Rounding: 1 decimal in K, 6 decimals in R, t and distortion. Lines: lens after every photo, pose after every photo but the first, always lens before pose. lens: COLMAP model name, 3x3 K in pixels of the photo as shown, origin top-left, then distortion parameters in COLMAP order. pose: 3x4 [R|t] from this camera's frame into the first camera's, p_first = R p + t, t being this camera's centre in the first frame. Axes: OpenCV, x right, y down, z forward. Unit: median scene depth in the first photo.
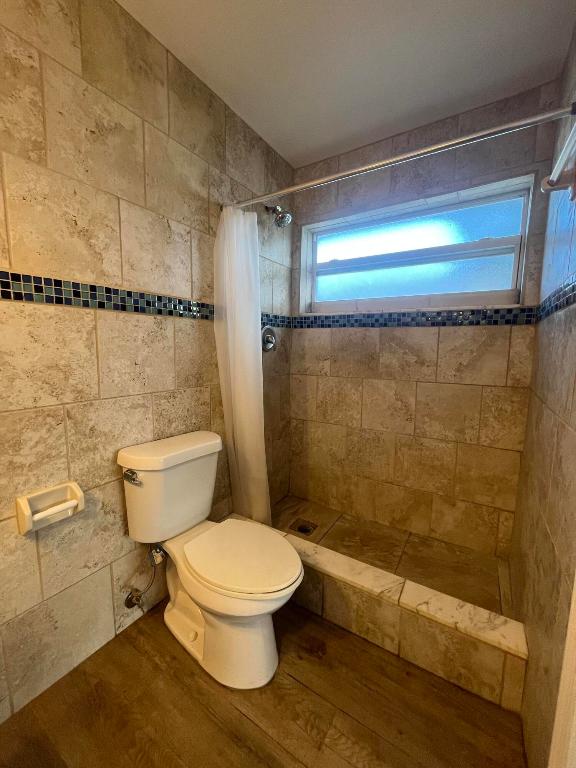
lens RADIAL K [[309.3, 0, 288.9], [0, 309.3, 383.3], [0, 0, 1]] dist [-0.002521, -0.000319]
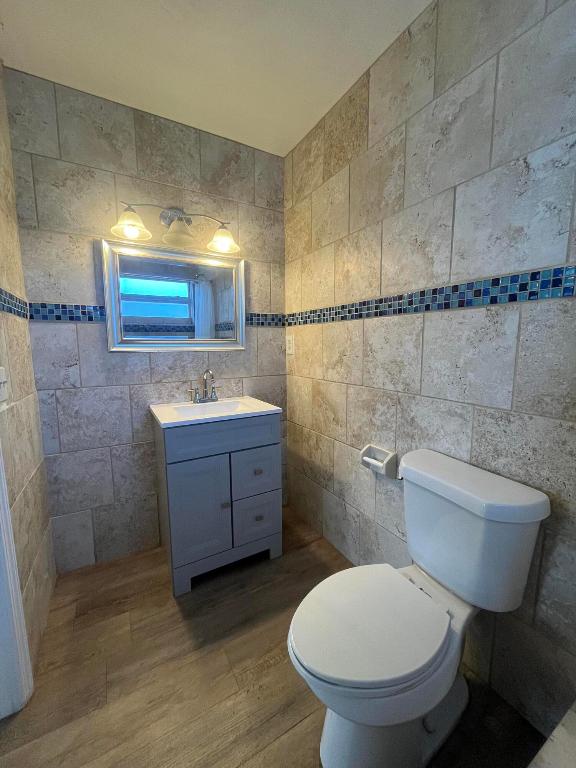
lens RADIAL K [[309.3, 0, 288.9], [0, 309.3, 383.3], [0, 0, 1]] dist [-0.002521, -0.000319]
pose [[-0.460509, 0.104022, -0.881539, 0.517059], [-0.106277, 0.979505, 0.171101, -0.117895], [0.881270, 0.172481, -0.440015, 0.989801]]
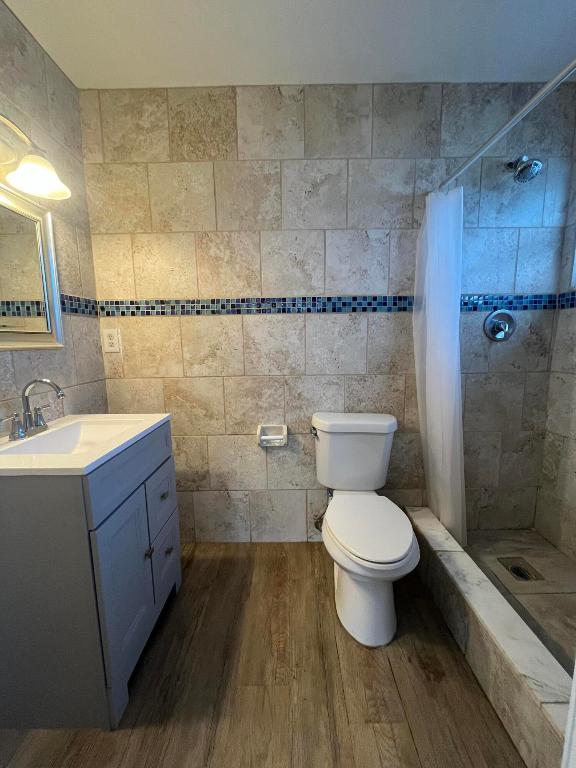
lens RADIAL K [[309.3, 0, 288.9], [0, 309.3, 383.3], [0, 0, 1]] dist [-0.002521, -0.000319]
pose [[0.533560, 0.098993, -0.839949, 0.542137], [-0.080978, 0.994543, 0.065773, 0.000691], [0.841877, 0.032923, 0.538664, 0.135202]]
